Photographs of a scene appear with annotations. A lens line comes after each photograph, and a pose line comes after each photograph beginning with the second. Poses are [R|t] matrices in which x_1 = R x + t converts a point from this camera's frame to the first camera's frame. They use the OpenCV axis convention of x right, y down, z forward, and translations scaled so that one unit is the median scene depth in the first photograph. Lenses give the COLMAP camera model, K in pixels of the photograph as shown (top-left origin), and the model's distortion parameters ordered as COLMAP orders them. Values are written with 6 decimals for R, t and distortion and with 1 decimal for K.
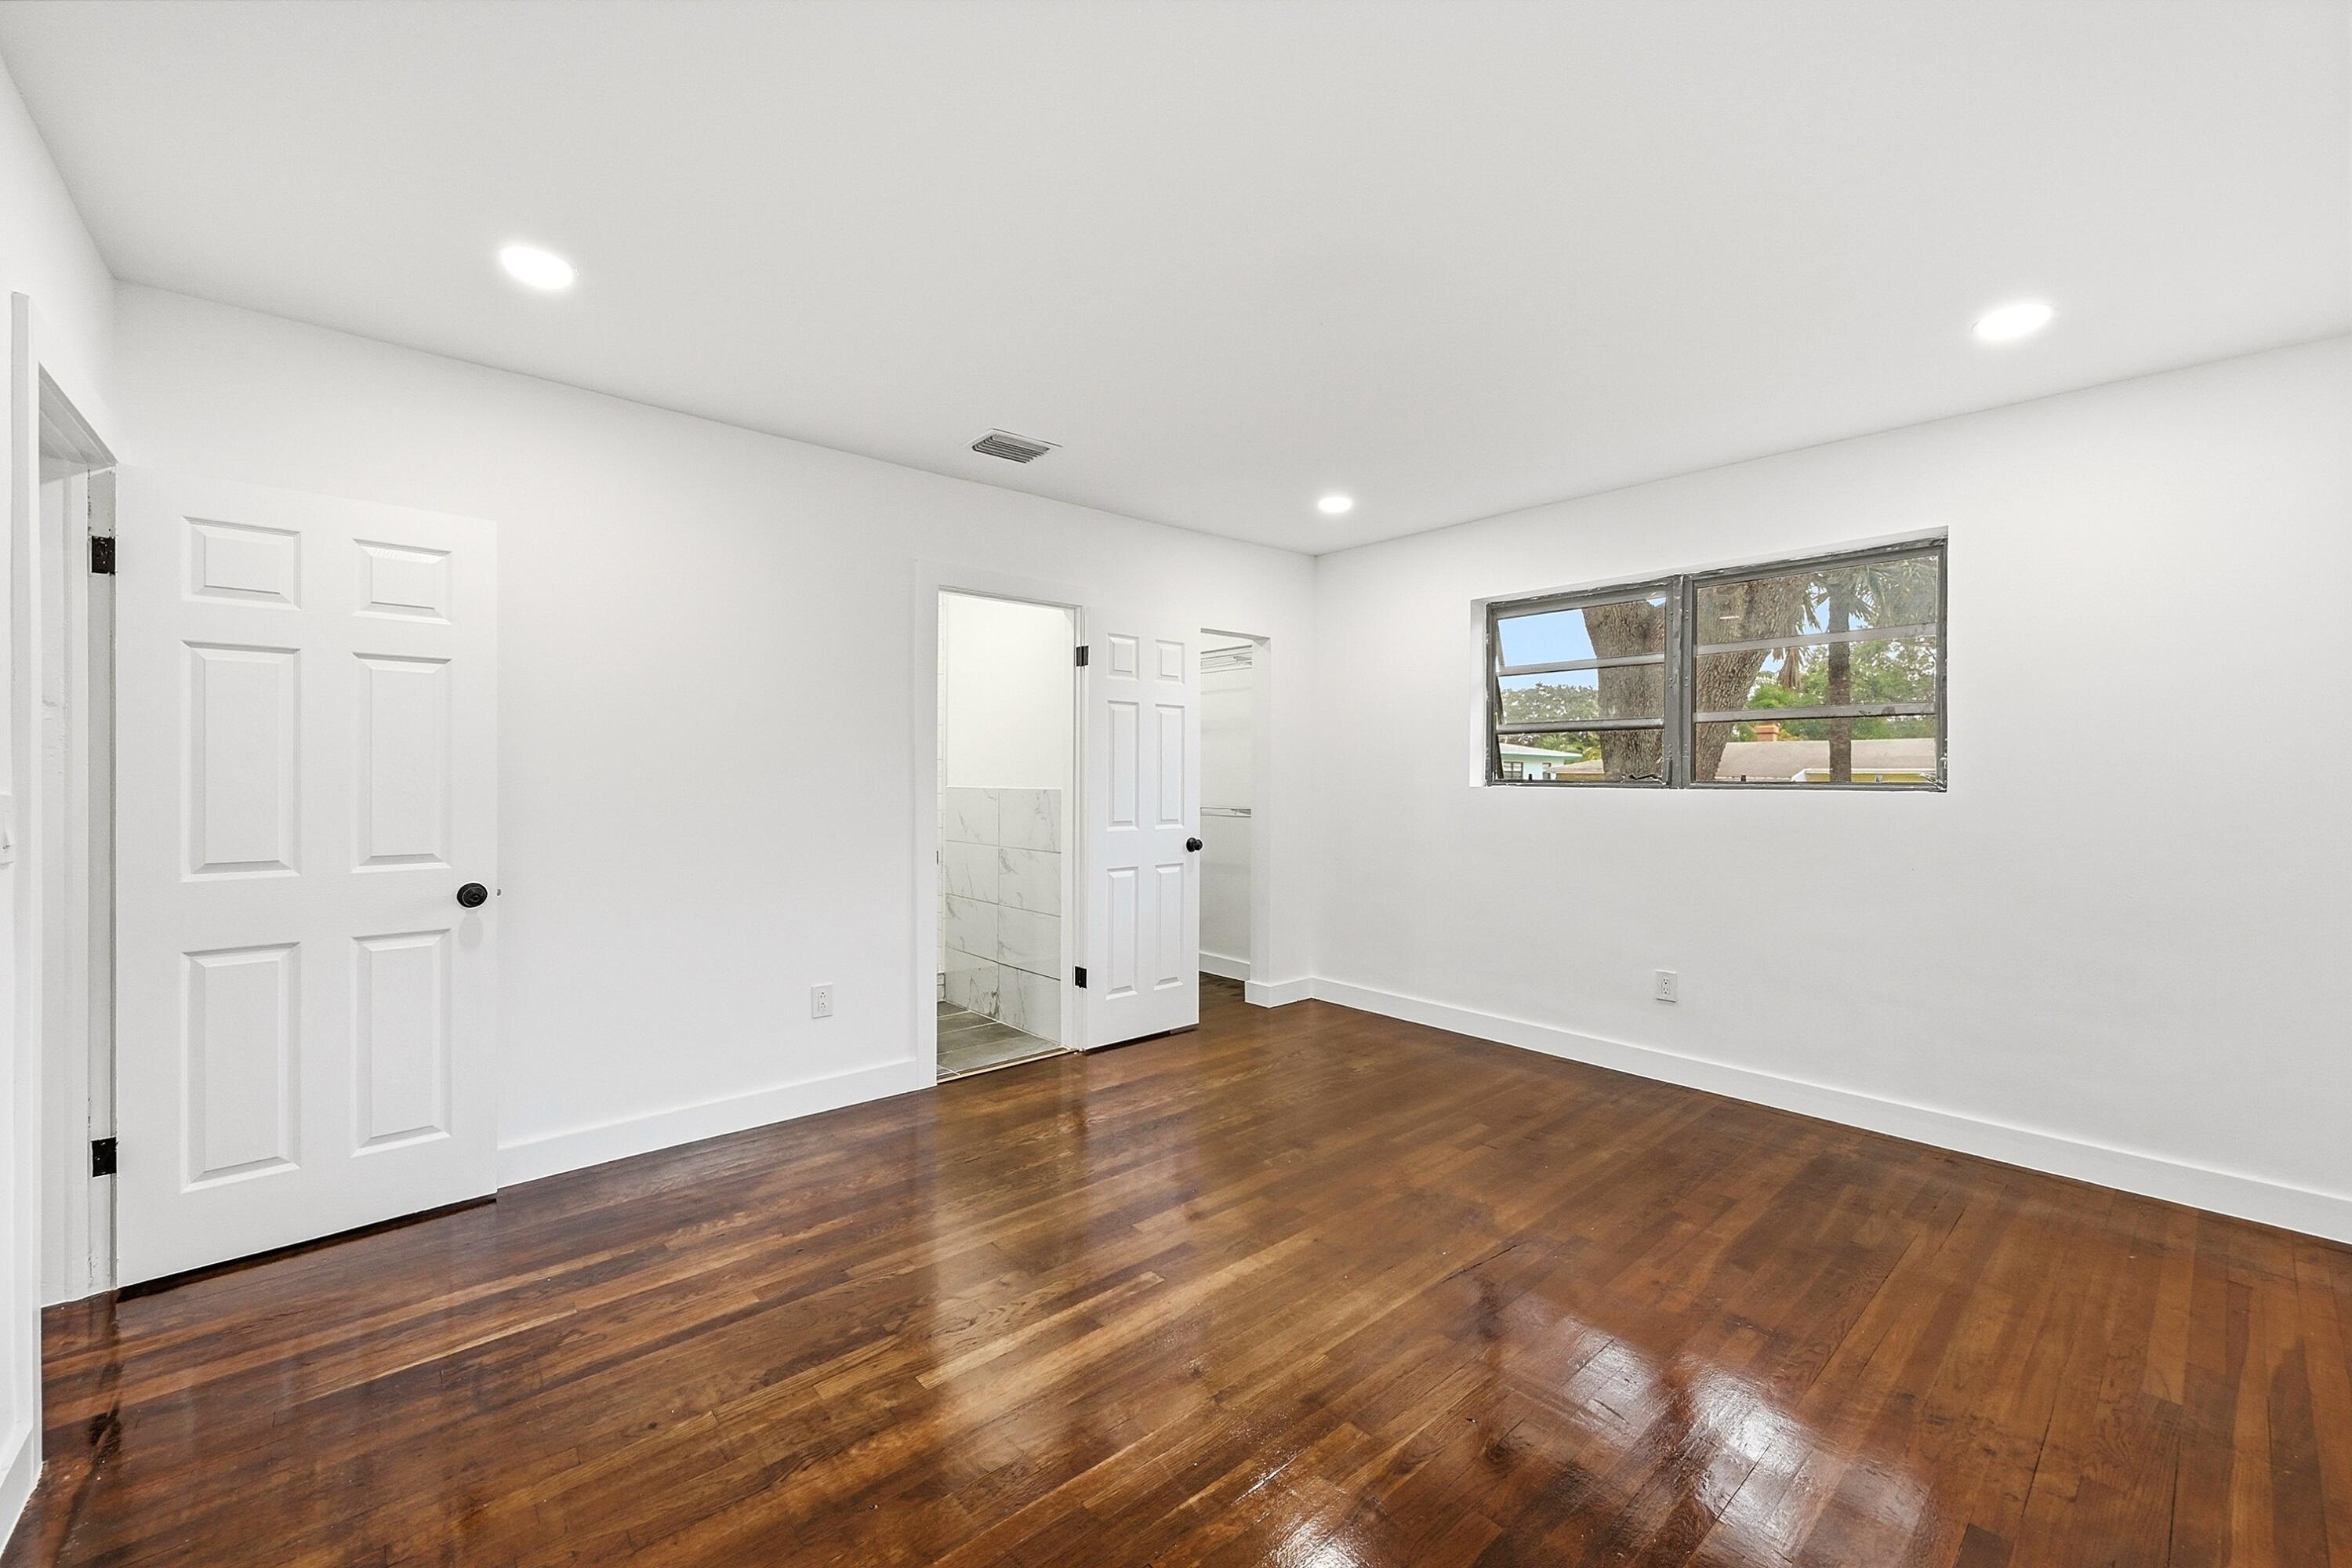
lens RADIAL K [[938.4, 0, 1176.0], [0, 938.4, 784.0], [0, 0, 1]] dist [0.003078, 0.000390]
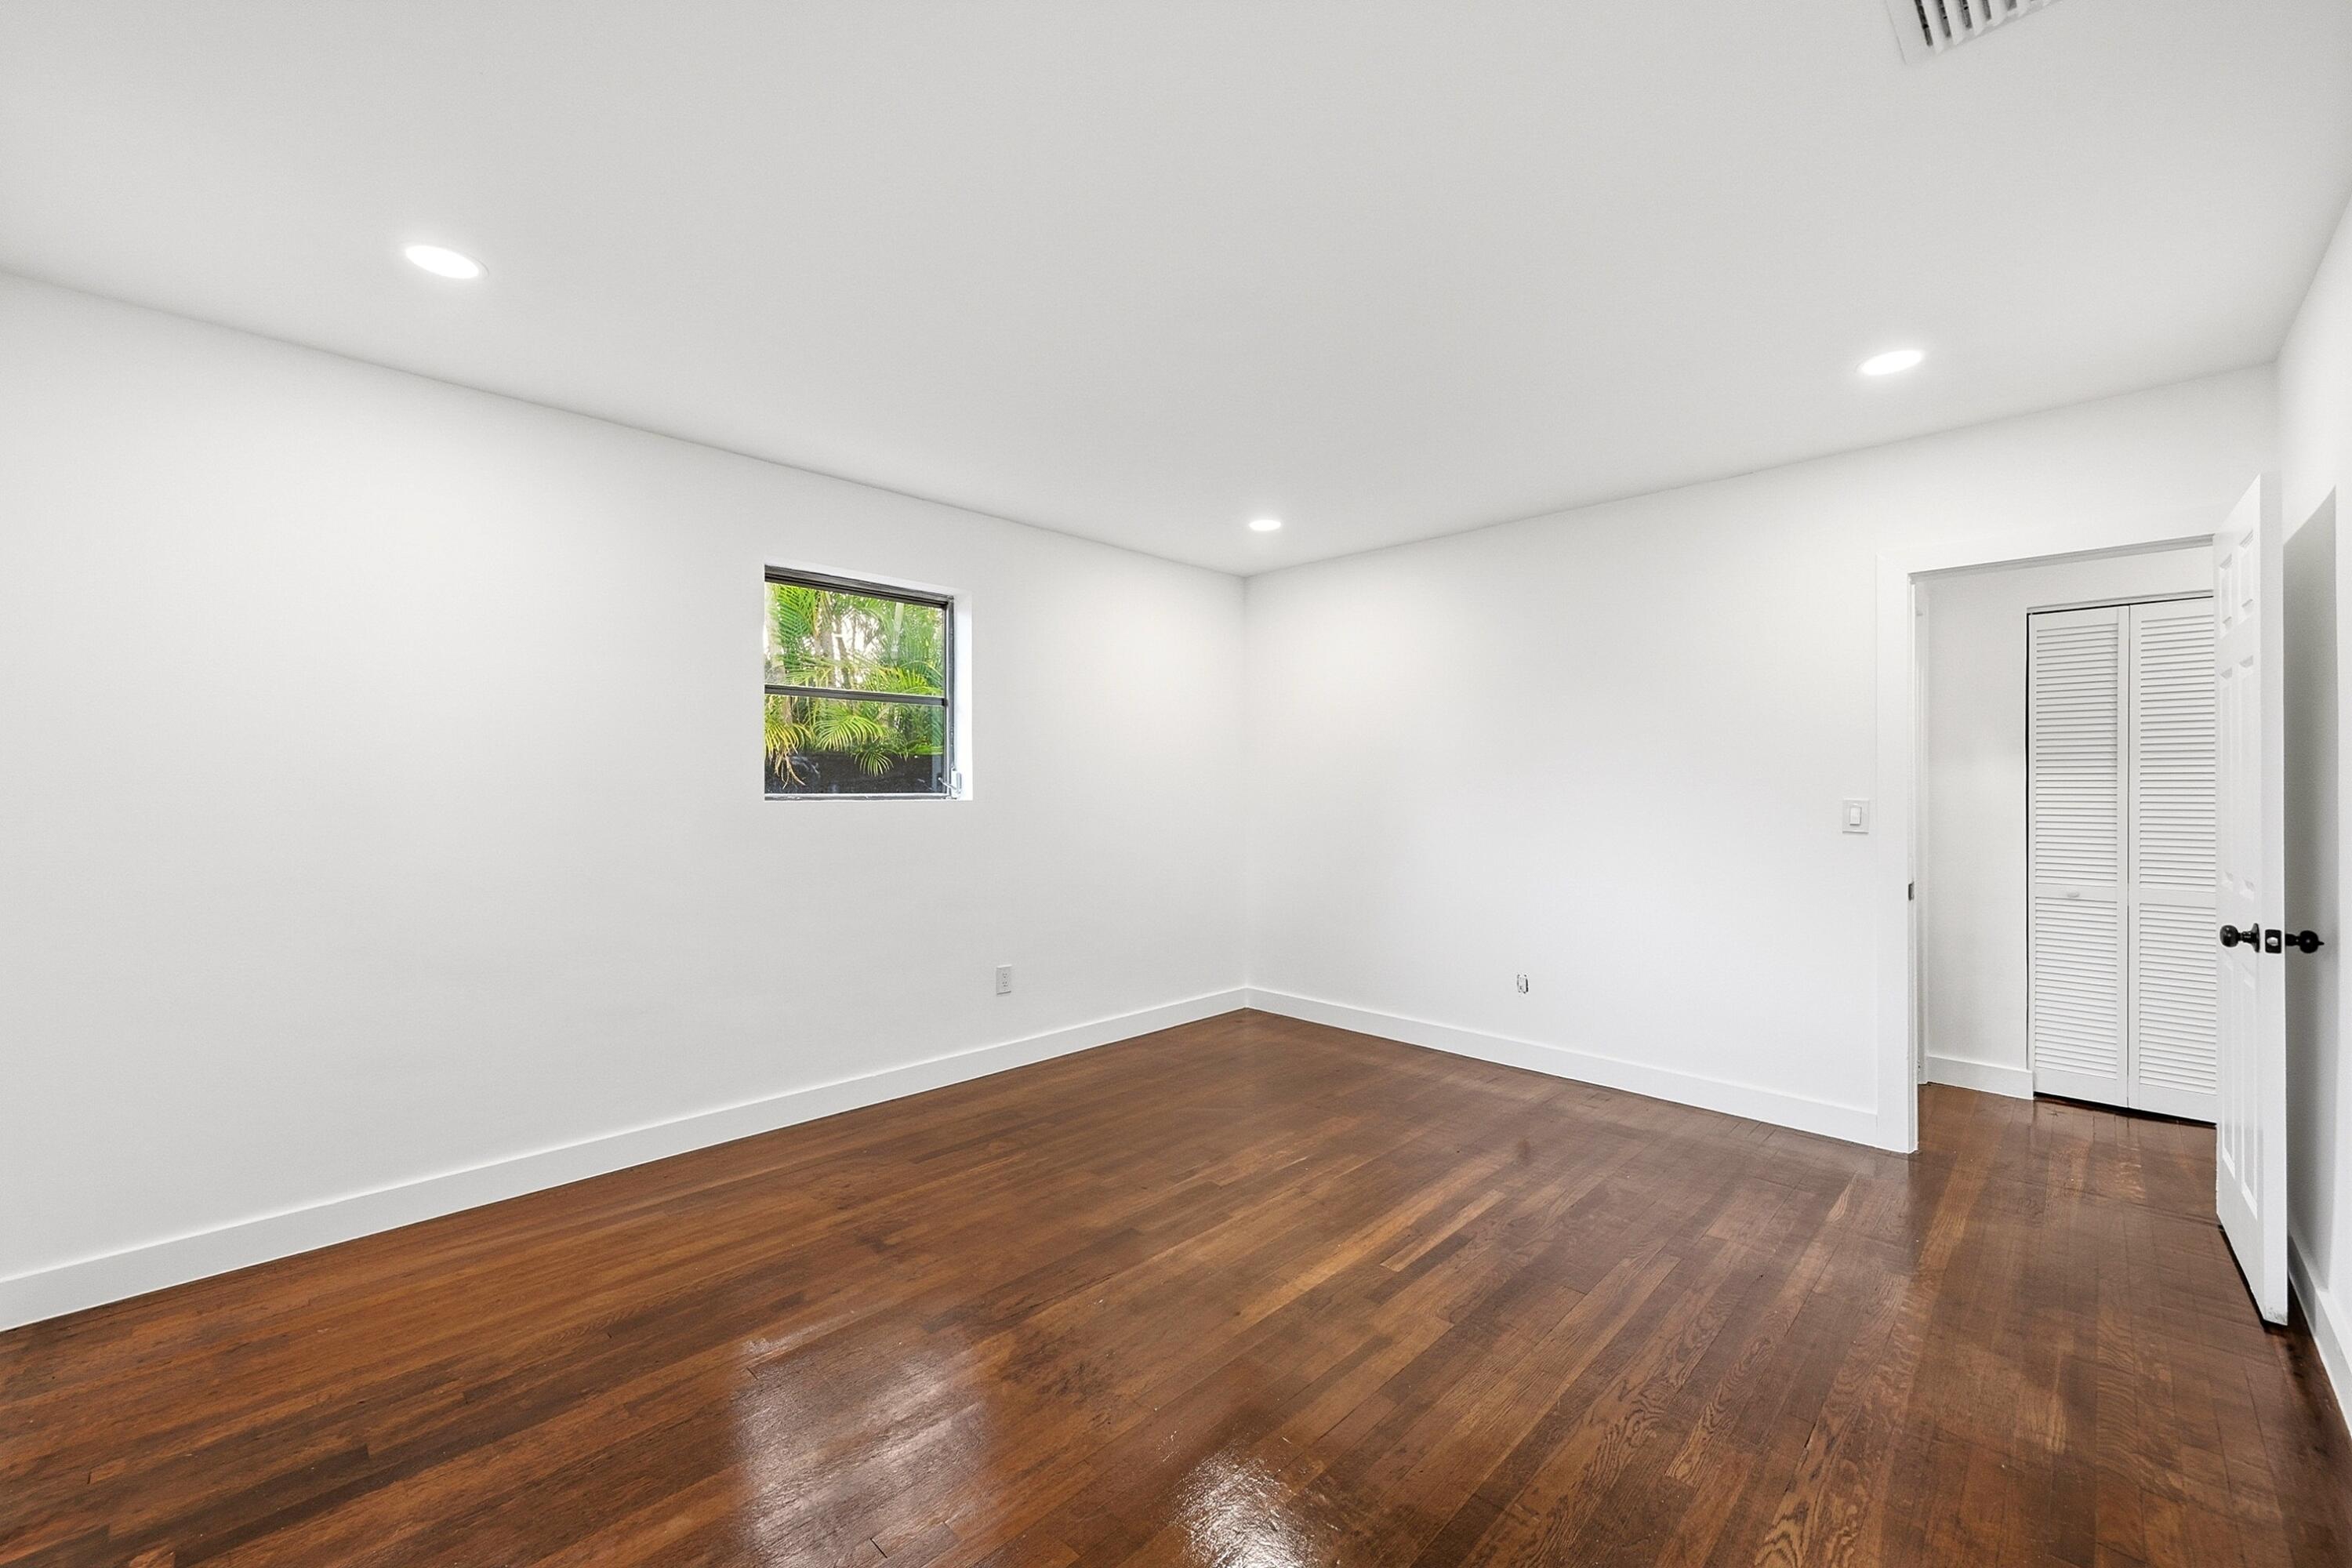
lens RADIAL K [[938.4, 0, 1176.0], [0, 938.4, 784.0], [0, 0, 1]] dist [0.003078, 0.000390]
pose [[-0.997810, -0.004659, -0.065982, 0.234042], [-0.004932, 0.999980, 0.003974, -0.014215], [0.065962, 0.004291, -0.997813, 1.642180]]
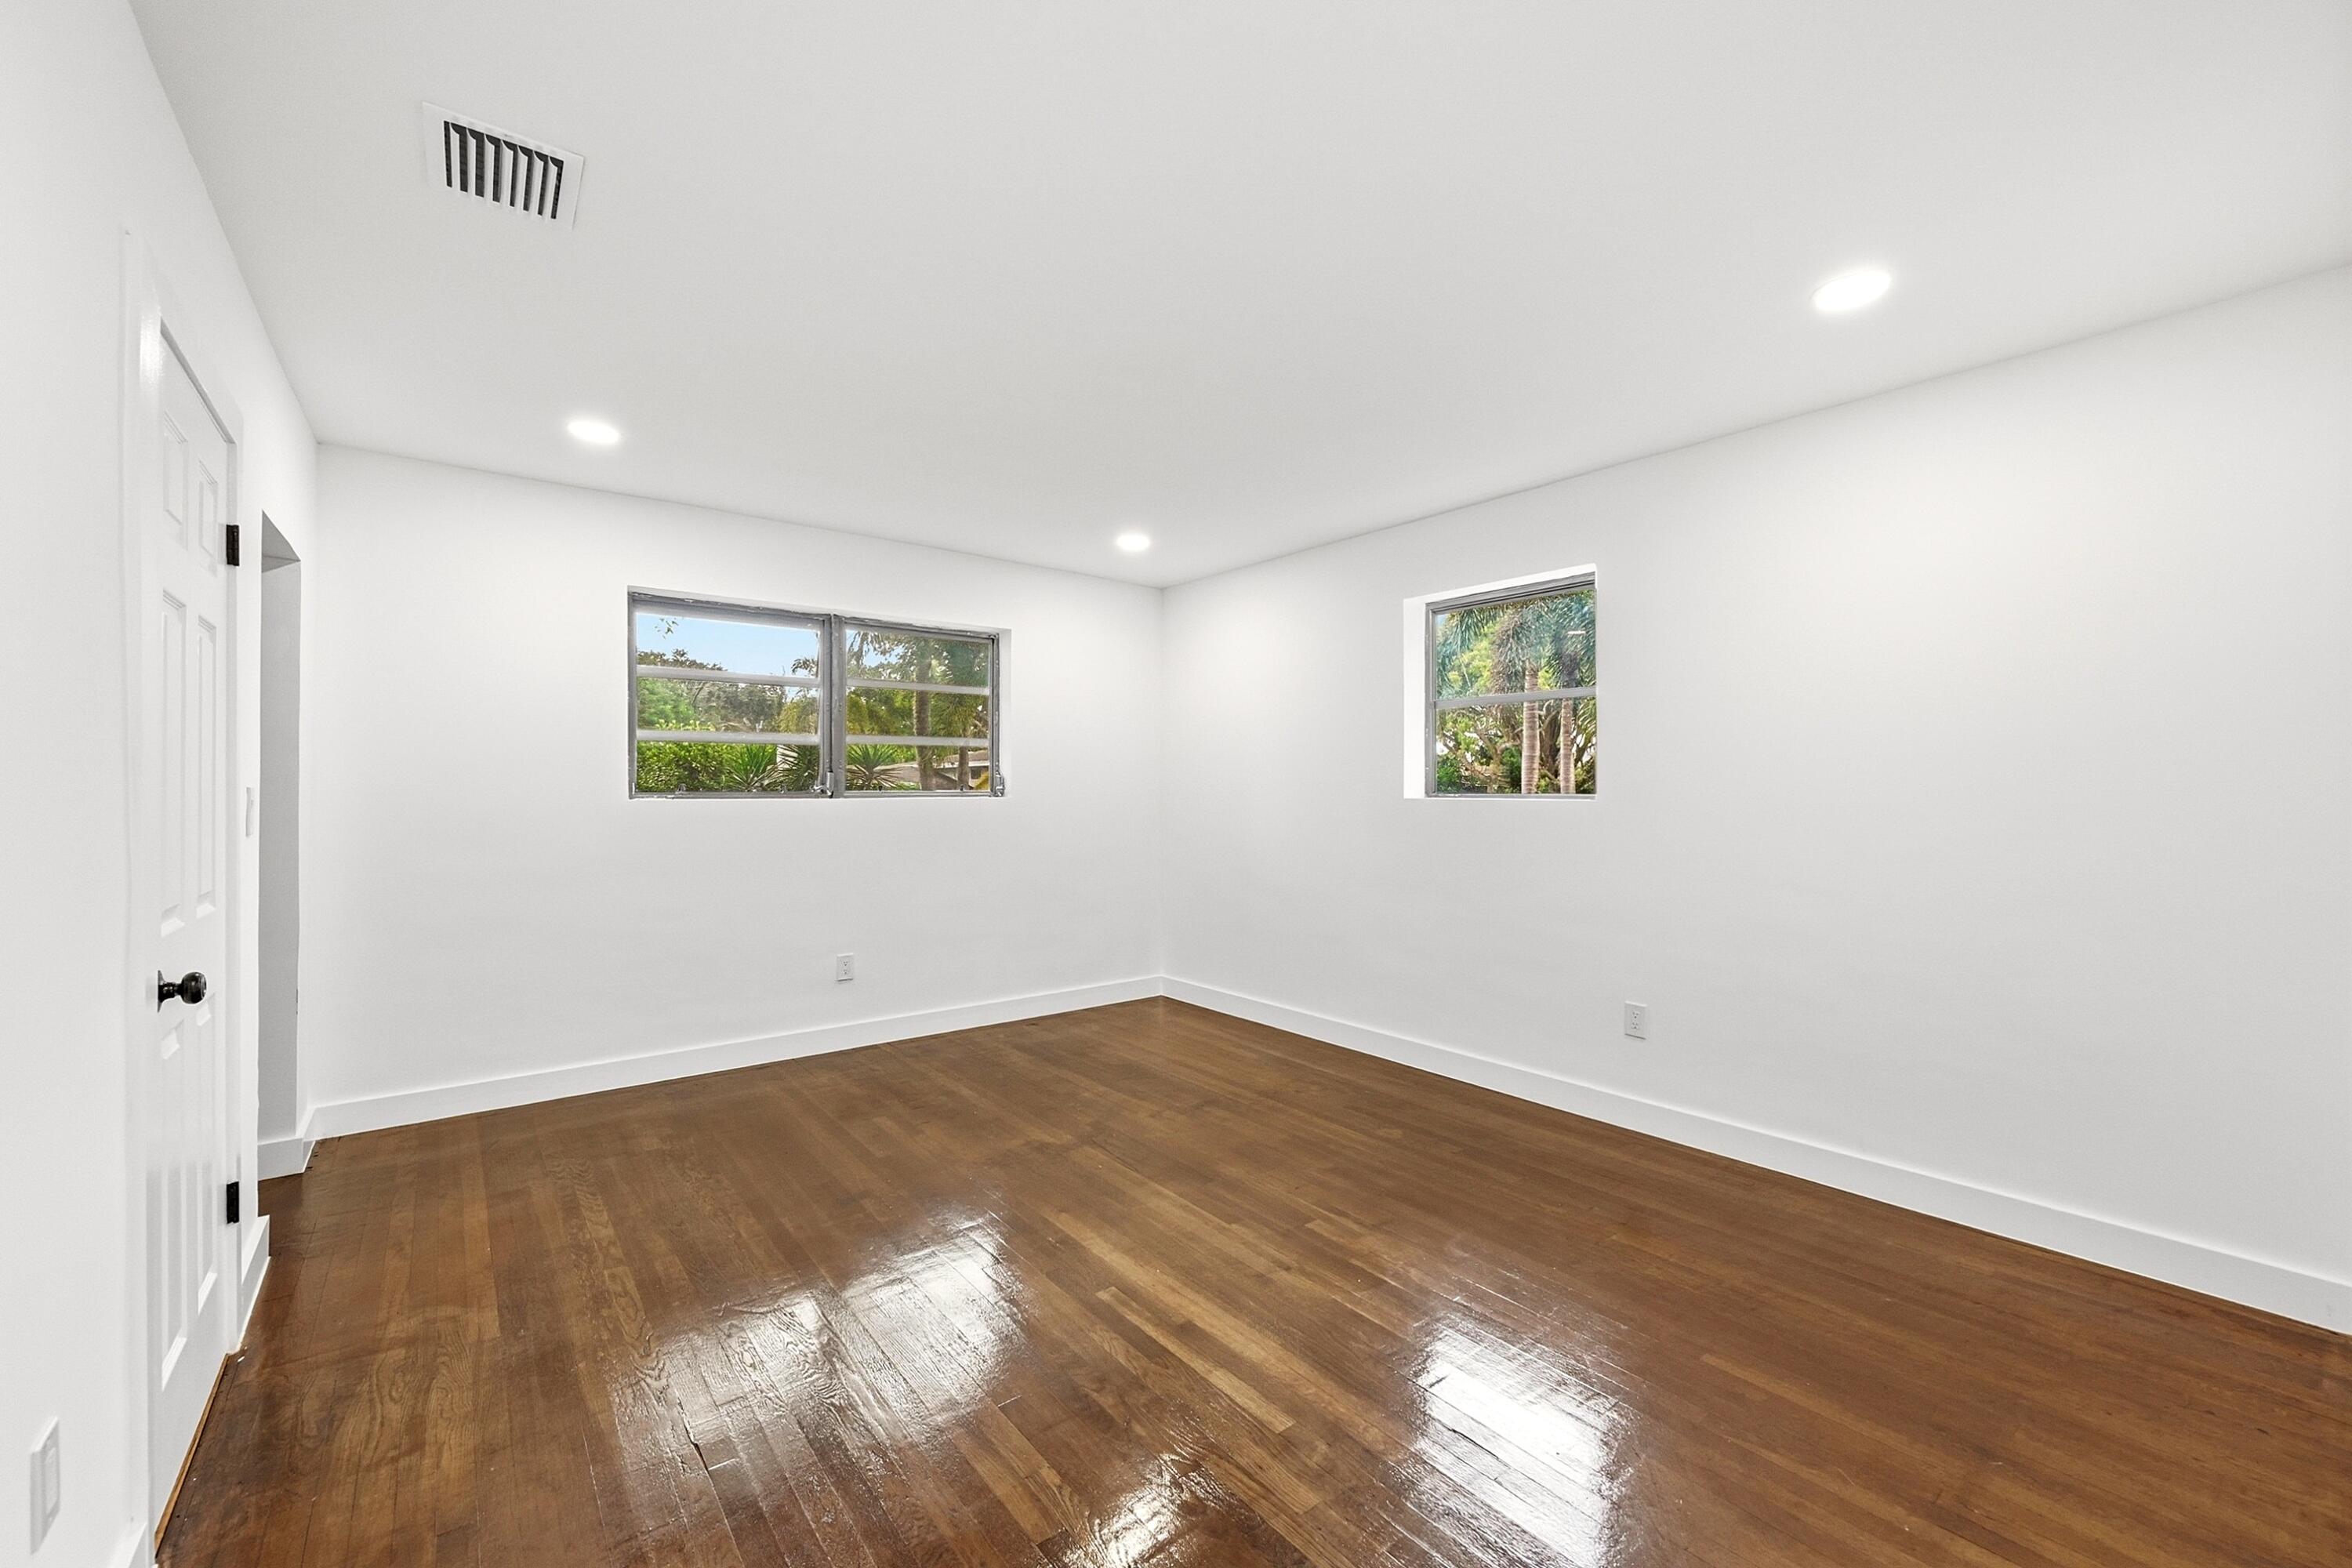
lens RADIAL K [[931.9, 0, 1169.4], [0, 931.9, 787.3], [0, 0, 1]] dist [0.010468, 0.000050]
pose [[0.062828, -0.001620, 0.998023, -0.813935], [0.008523, 0.999963, 0.001087, -0.008332], [-0.997988, 0.008438, 0.062840, 0.701255]]
